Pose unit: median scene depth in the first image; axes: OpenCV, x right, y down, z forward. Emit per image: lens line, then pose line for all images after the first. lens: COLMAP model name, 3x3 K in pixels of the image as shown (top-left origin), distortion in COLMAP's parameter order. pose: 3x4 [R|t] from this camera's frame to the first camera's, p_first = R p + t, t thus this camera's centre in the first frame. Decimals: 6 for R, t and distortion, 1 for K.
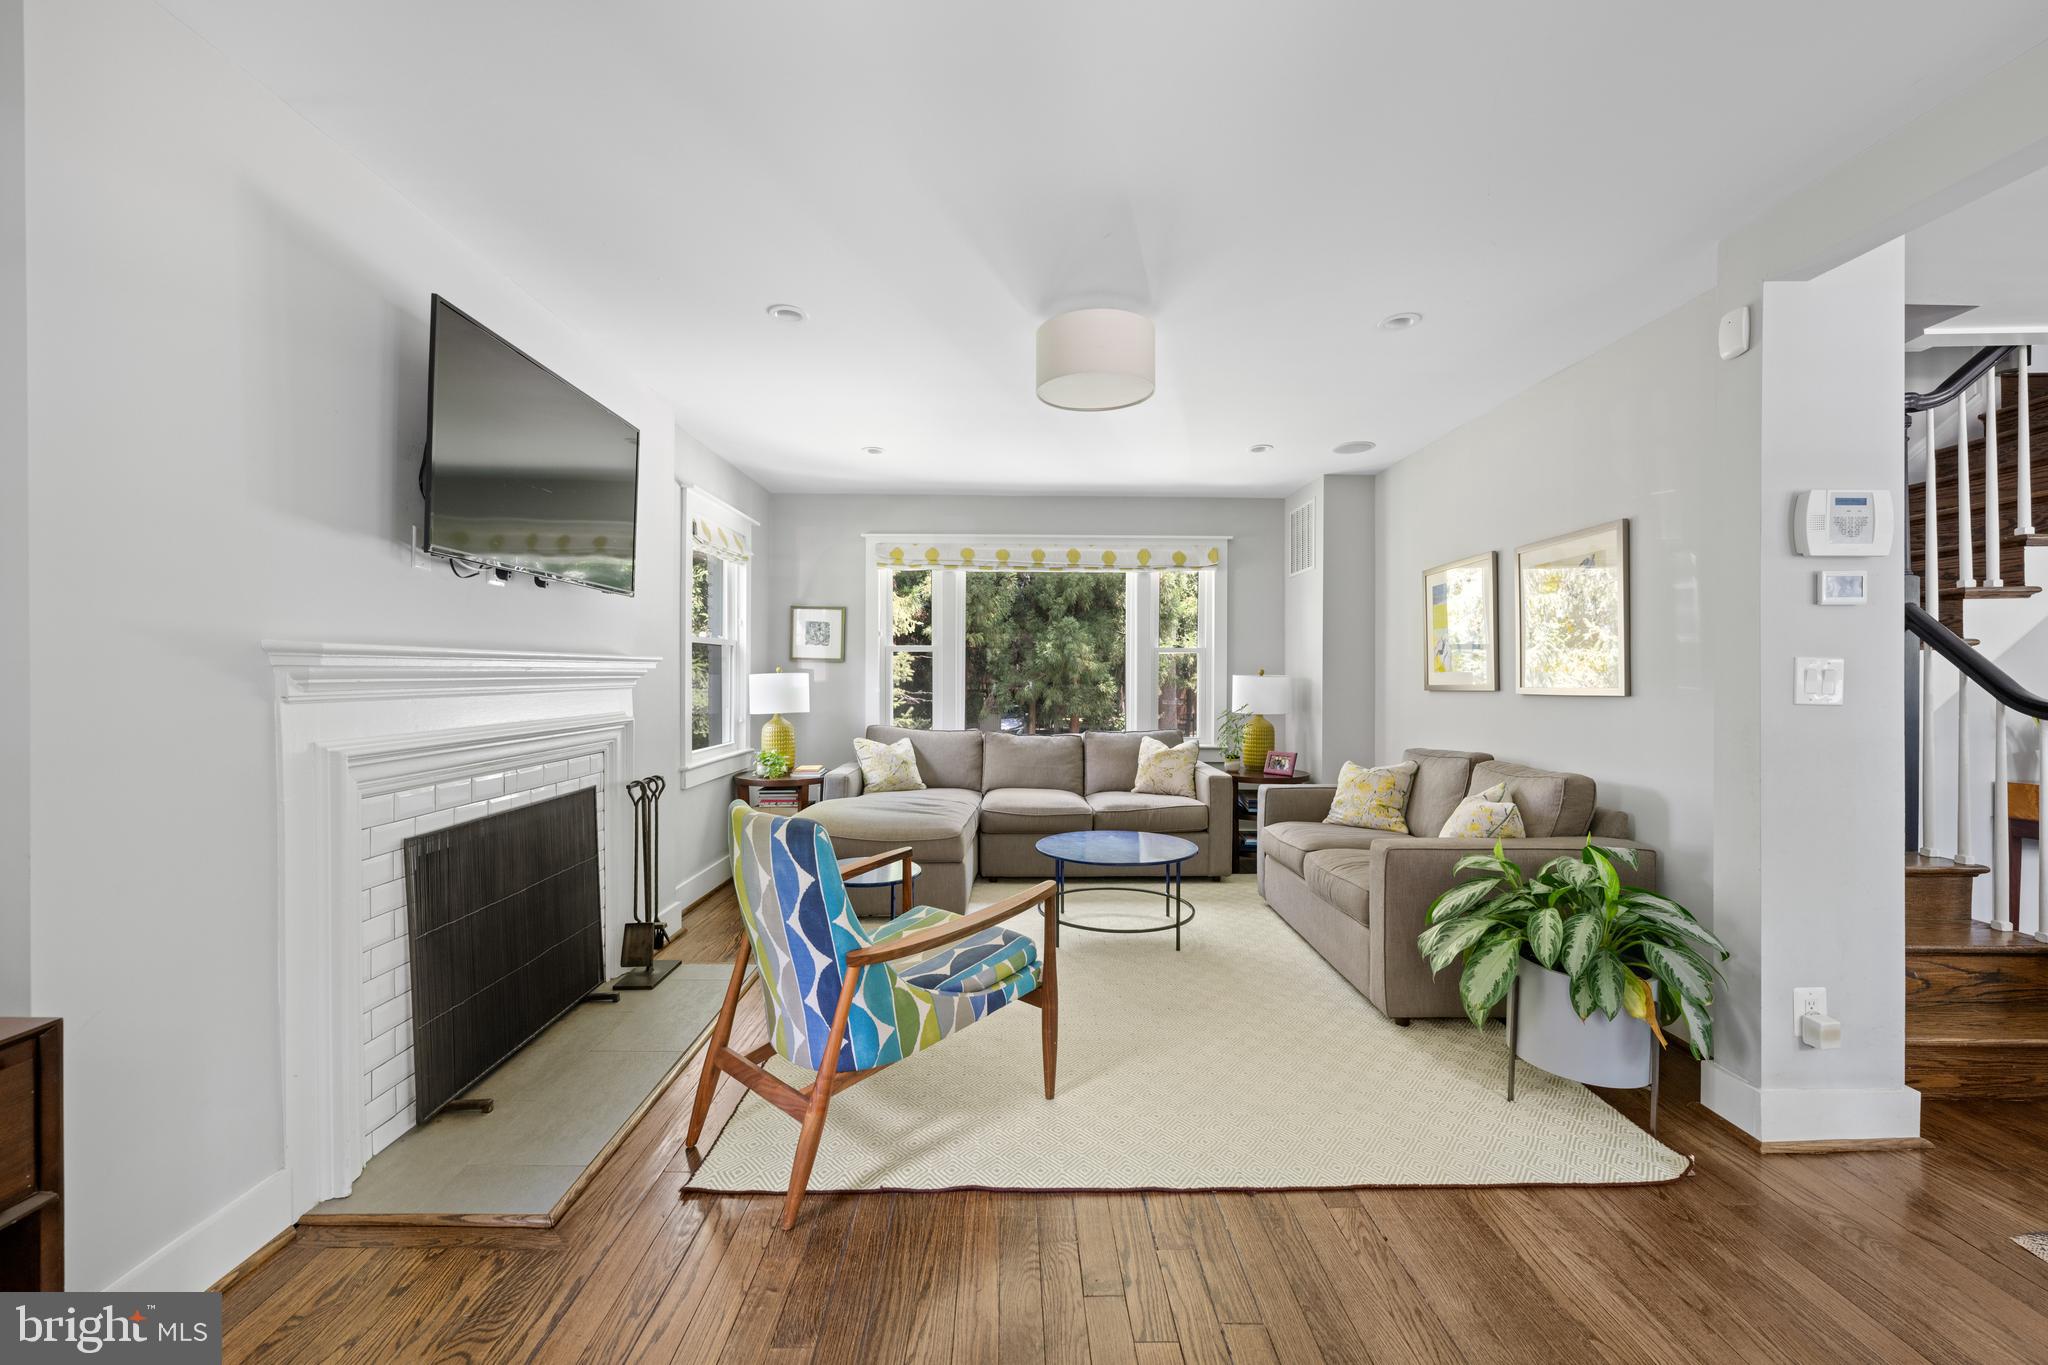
lens RADIAL K [[815.8, 0, 1023.2], [0, 815.8, 674.6], [0, 0, 1]] dist [0.002443, -0.000601]
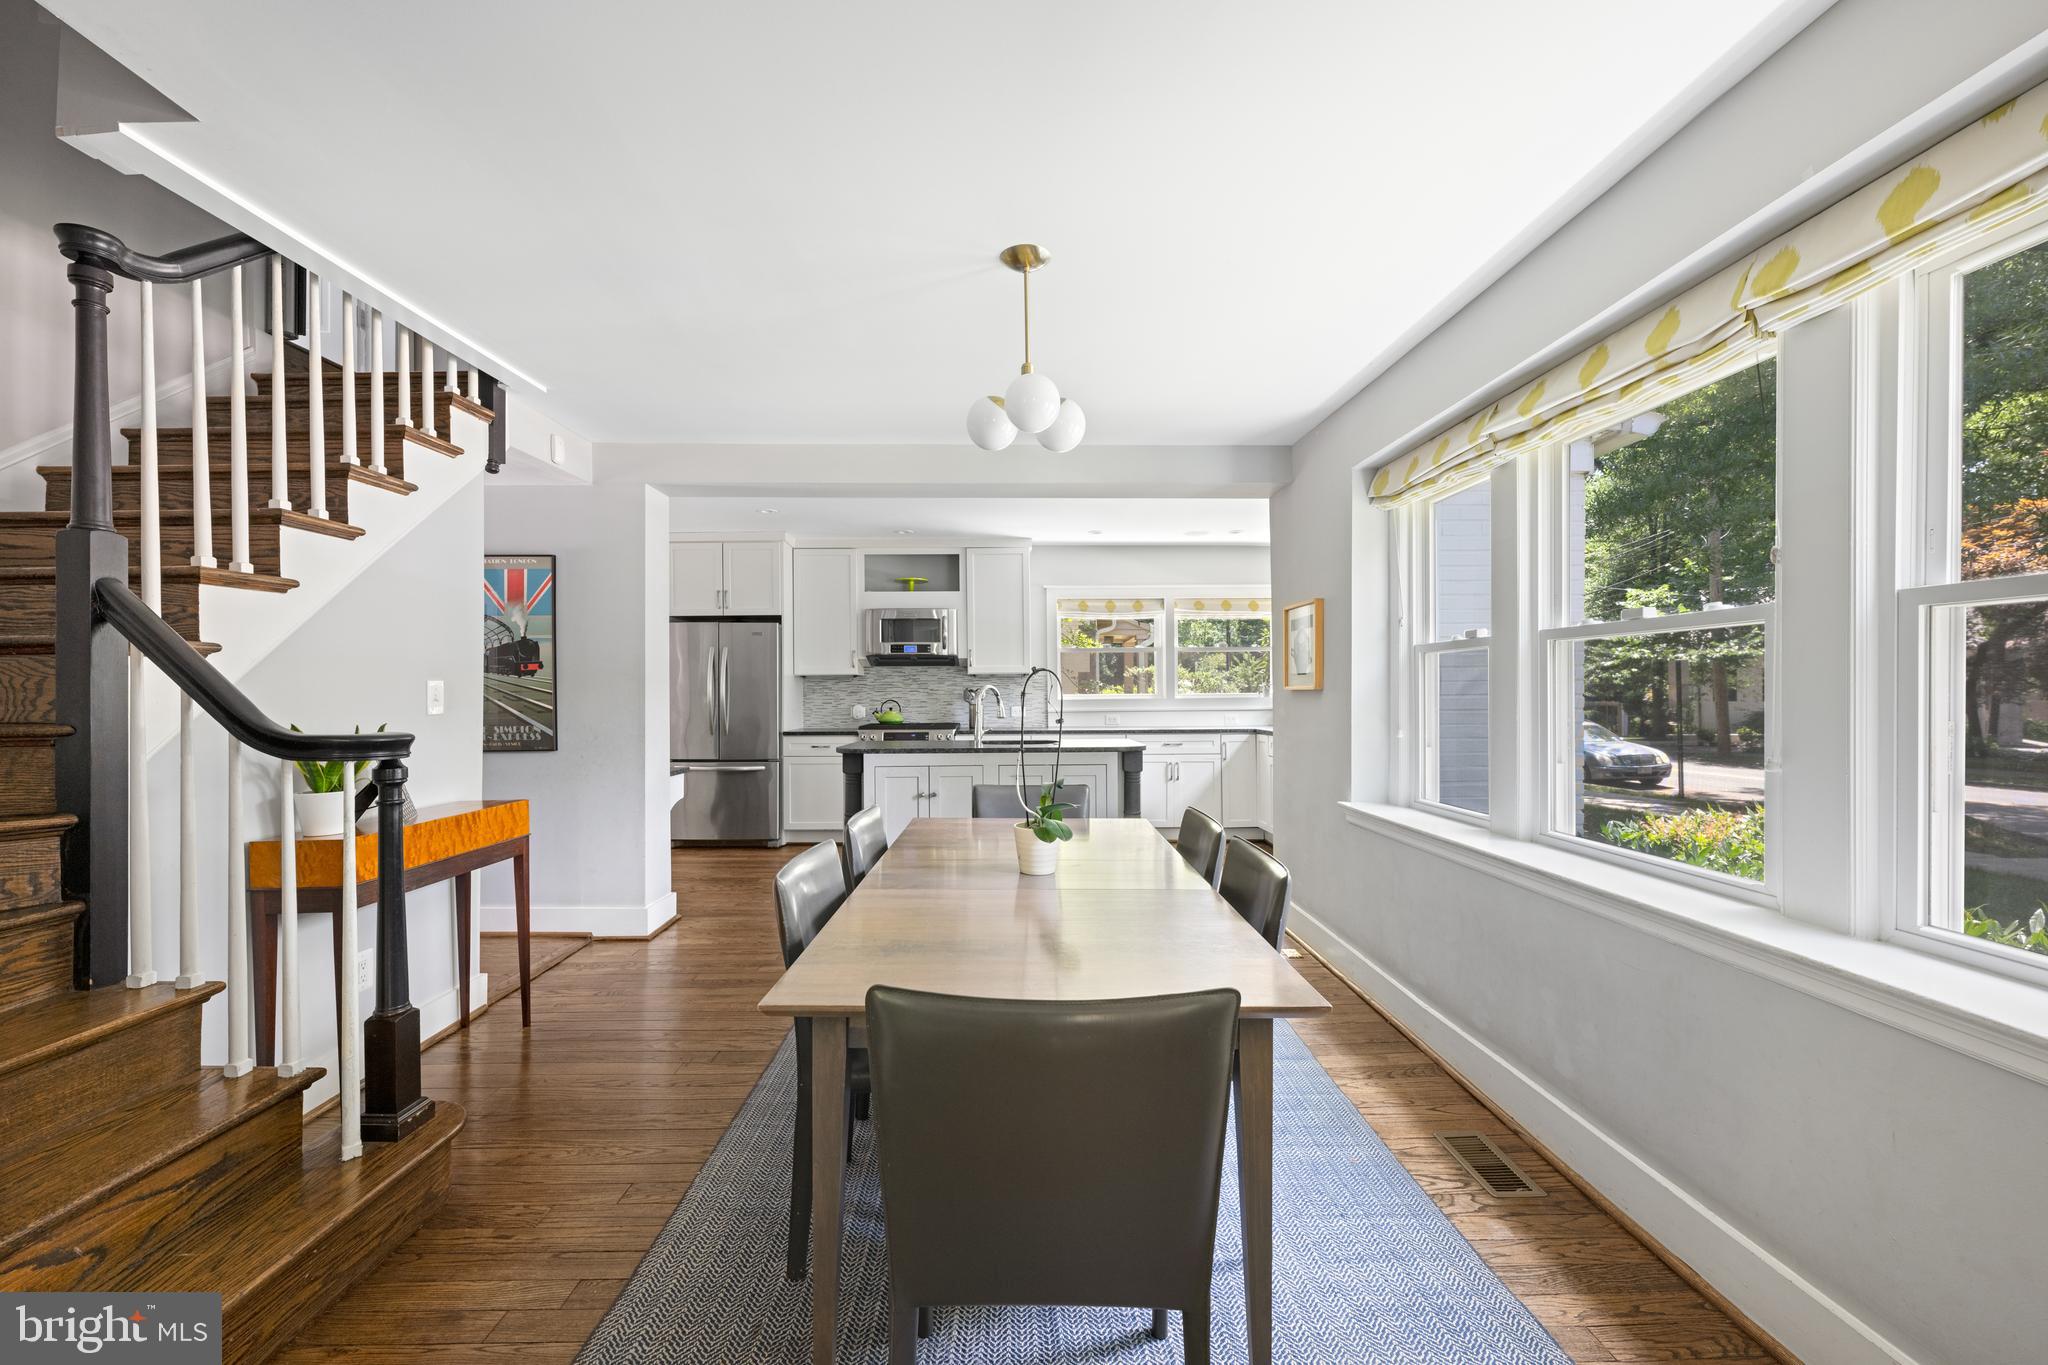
lens RADIAL K [[815.8, 0, 1020.6], [0, 815.8, 690.5], [0, 0, 1]] dist [0.002443, -0.000601]
pose [[-0.007030, 0.000664, 0.999975, 0.487895], [0.003063, 0.999995, -0.000643, -0.001876], [-0.999971, 0.003058, -0.007032, 0.337592]]
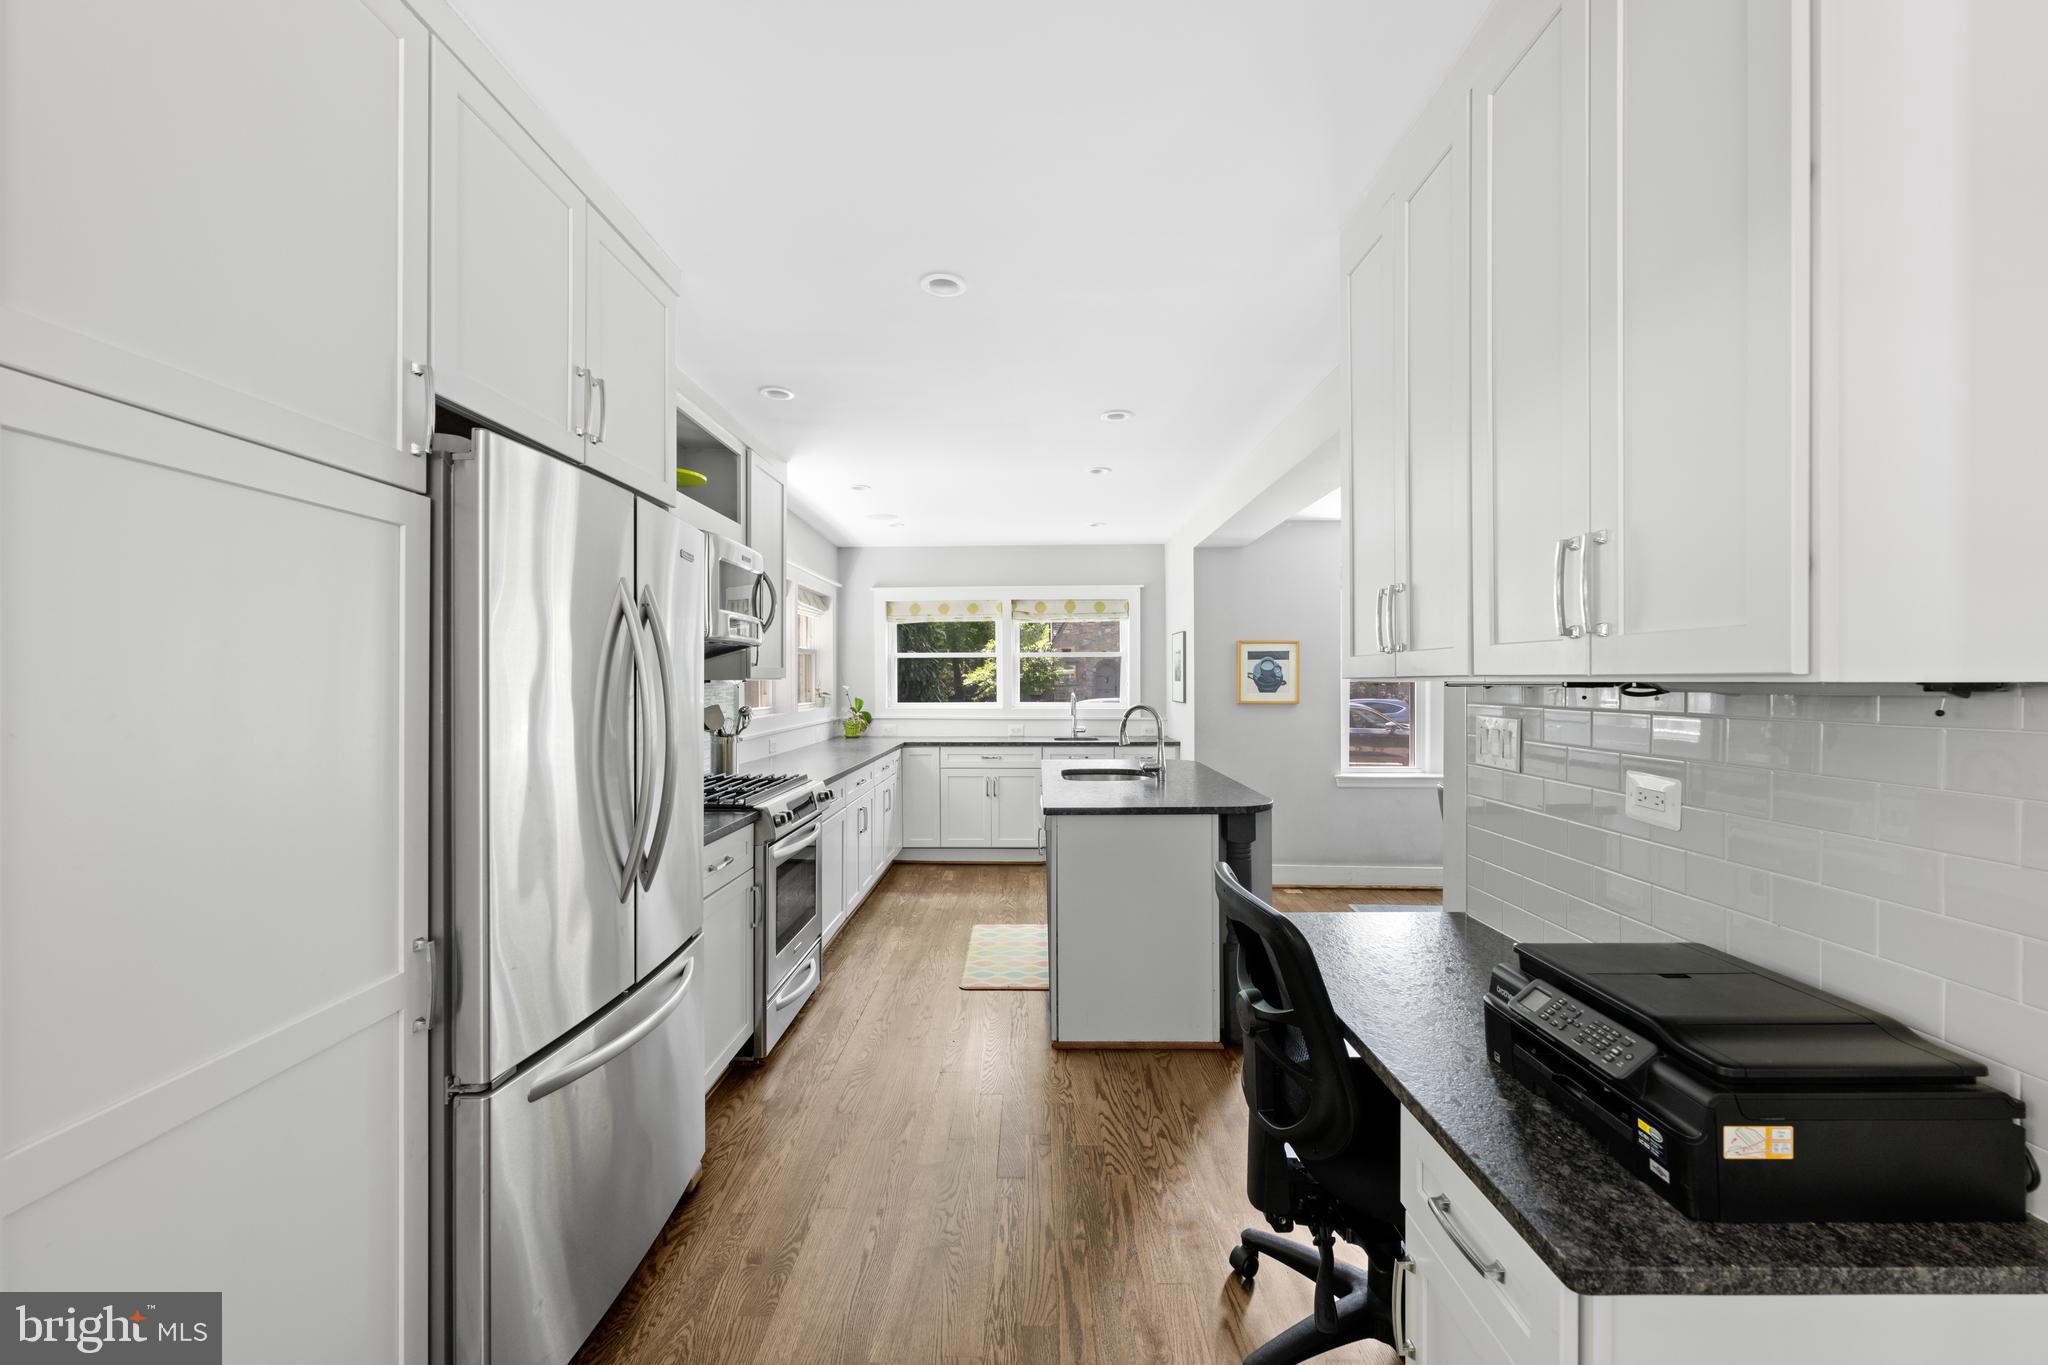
lens RADIAL K [[815.8, 0, 1027.5], [0, 815.8, 682.8], [0, 0, 1]] dist [0.002443, -0.000601]
pose [[-0.999887, -0.003998, 0.014474, 2.394449], [-0.004022, 0.999991, -0.001612, -0.046553], [-0.014467, -0.001670, -0.999894, 1.754420]]
